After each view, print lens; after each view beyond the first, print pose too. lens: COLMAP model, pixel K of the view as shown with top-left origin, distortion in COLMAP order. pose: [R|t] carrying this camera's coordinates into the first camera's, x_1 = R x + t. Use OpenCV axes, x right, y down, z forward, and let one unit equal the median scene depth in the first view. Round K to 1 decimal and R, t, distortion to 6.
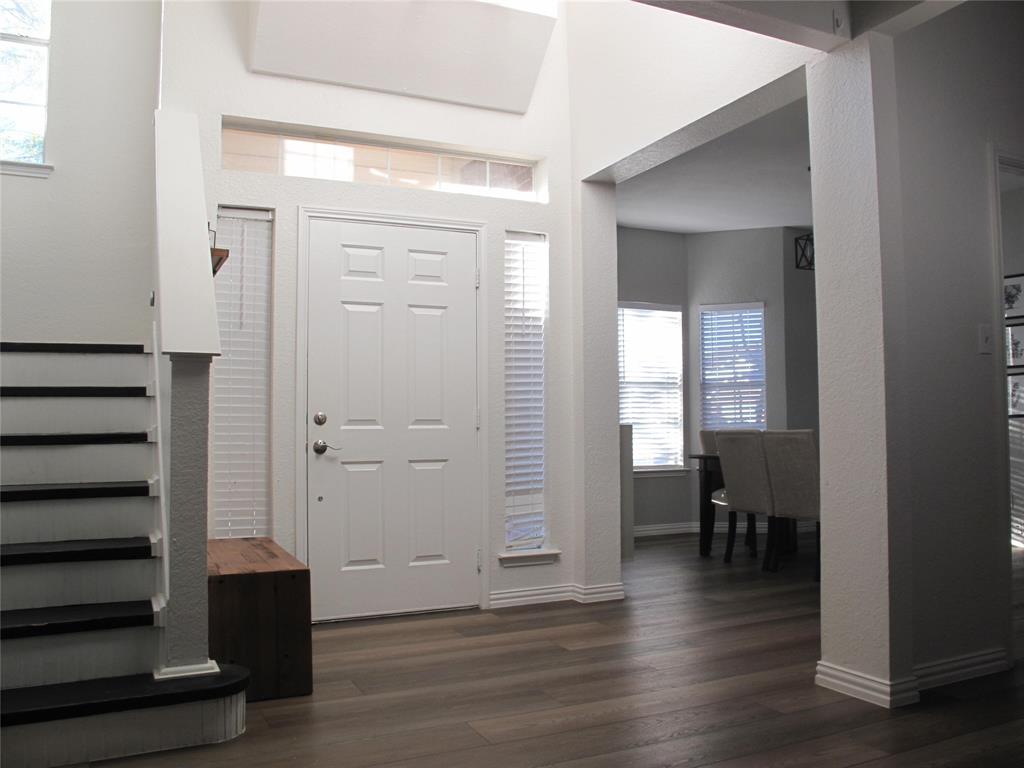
lens RADIAL K [[870.0, 0, 536.1], [0, 870.0, 385.1], [0, 0, 1]] dist [-0.140754, 0.096642]
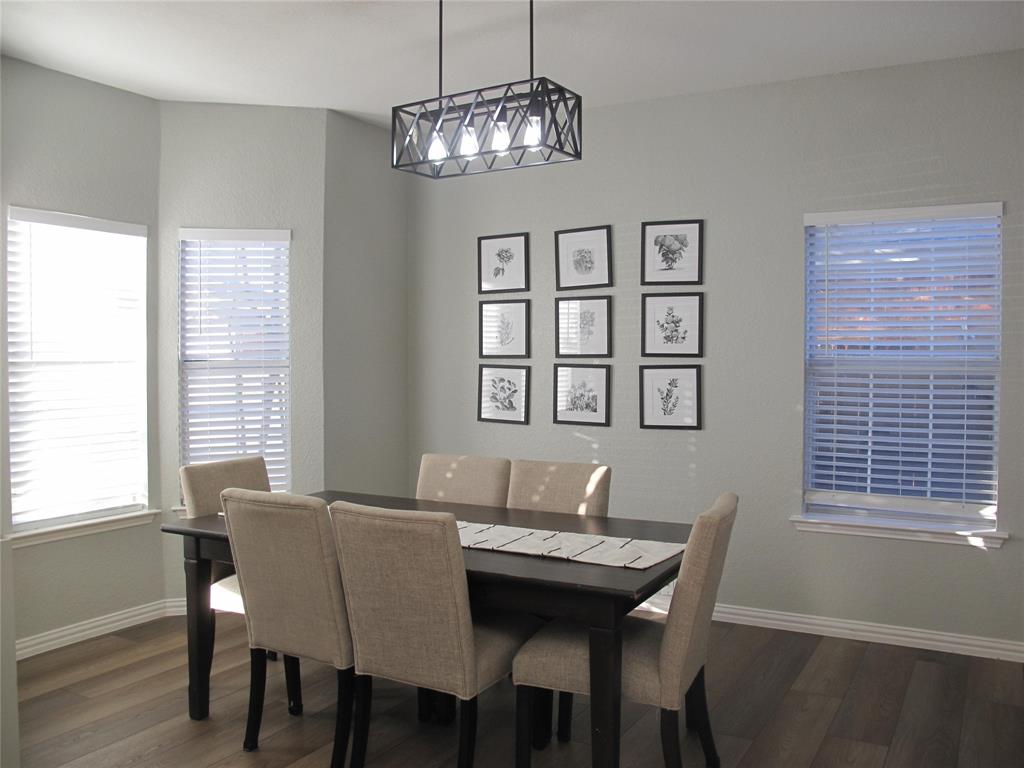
lens RADIAL K [[870.0, 0, 536.1], [0, 870.0, 385.1], [0, 0, 1]] dist [-0.140754, 0.096642]
pose [[0.823036, -0.009400, 0.567911, 0.104647], [-0.034551, 0.997183, 0.066576, -0.055768], [-0.566937, -0.074416, 0.820393, 0.655427]]
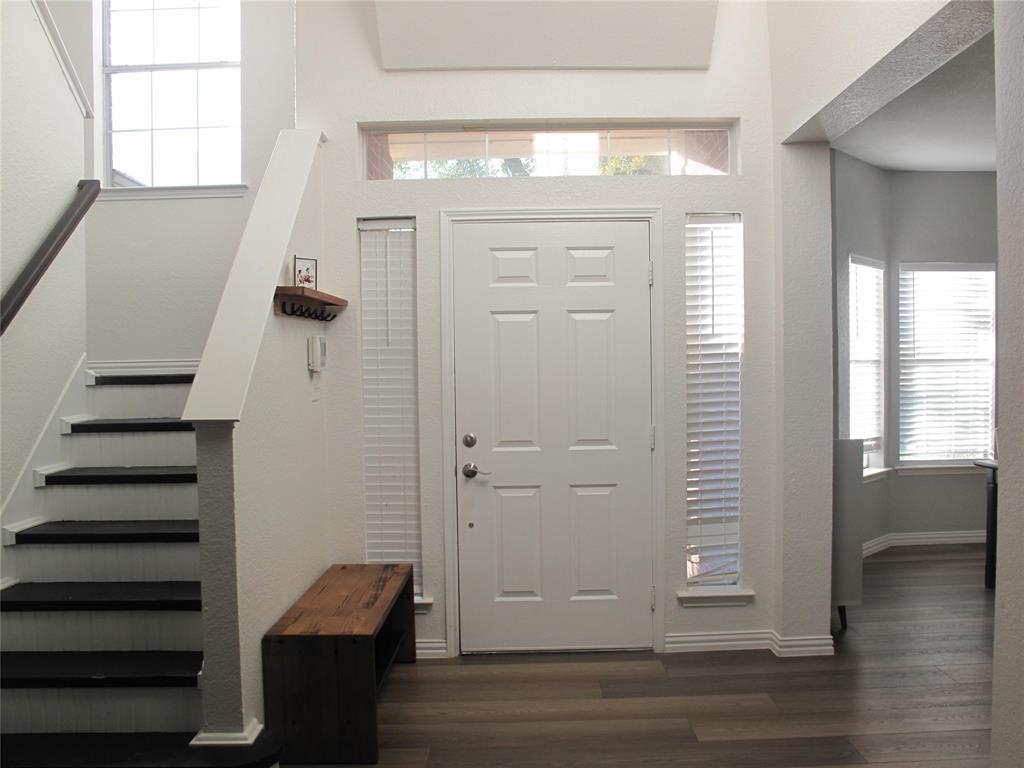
lens RADIAL K [[870.0, 0, 536.1], [0, 870.0, 385.1], [0, 0, 1]] dist [-0.140754, 0.096642]
pose [[0.902319, 0.009943, -0.430953, 0.198681], [0.026105, 0.996639, 0.077653, -0.083159], [0.430277, -0.081318, 0.899027, 0.175219]]
